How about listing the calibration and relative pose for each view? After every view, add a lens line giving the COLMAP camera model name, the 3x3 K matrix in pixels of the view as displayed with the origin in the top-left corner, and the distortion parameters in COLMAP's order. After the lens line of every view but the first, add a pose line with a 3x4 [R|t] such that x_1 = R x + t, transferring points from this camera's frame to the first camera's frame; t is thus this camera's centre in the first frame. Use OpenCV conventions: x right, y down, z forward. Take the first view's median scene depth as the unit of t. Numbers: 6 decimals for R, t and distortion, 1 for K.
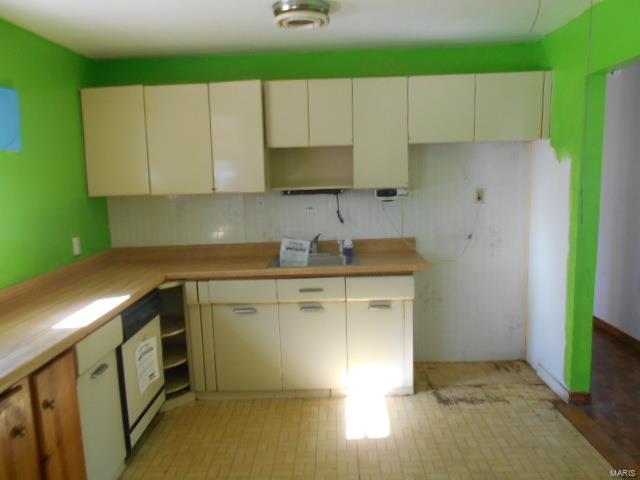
lens RADIAL K [[516.4, 0, 320.0], [0, 516.4, 240.0], [0, 0, 1]] dist [-0.011090, -0.001717]
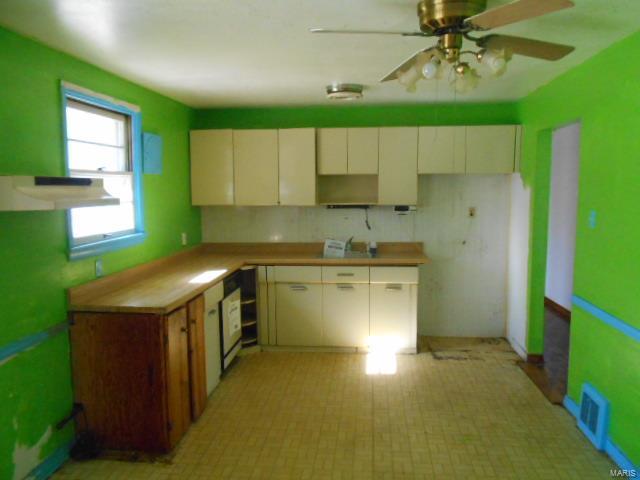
lens RADIAL K [[516.4, 0, 320.0], [0, 516.4, 240.0], [0, 0, 1]] dist [-0.011090, -0.001717]
pose [[0.996989, 0.031456, -0.070883, 0.010937], [-0.033899, 0.998862, -0.033538, 0.050318], [0.069747, 0.035840, 0.996921, -0.422320]]
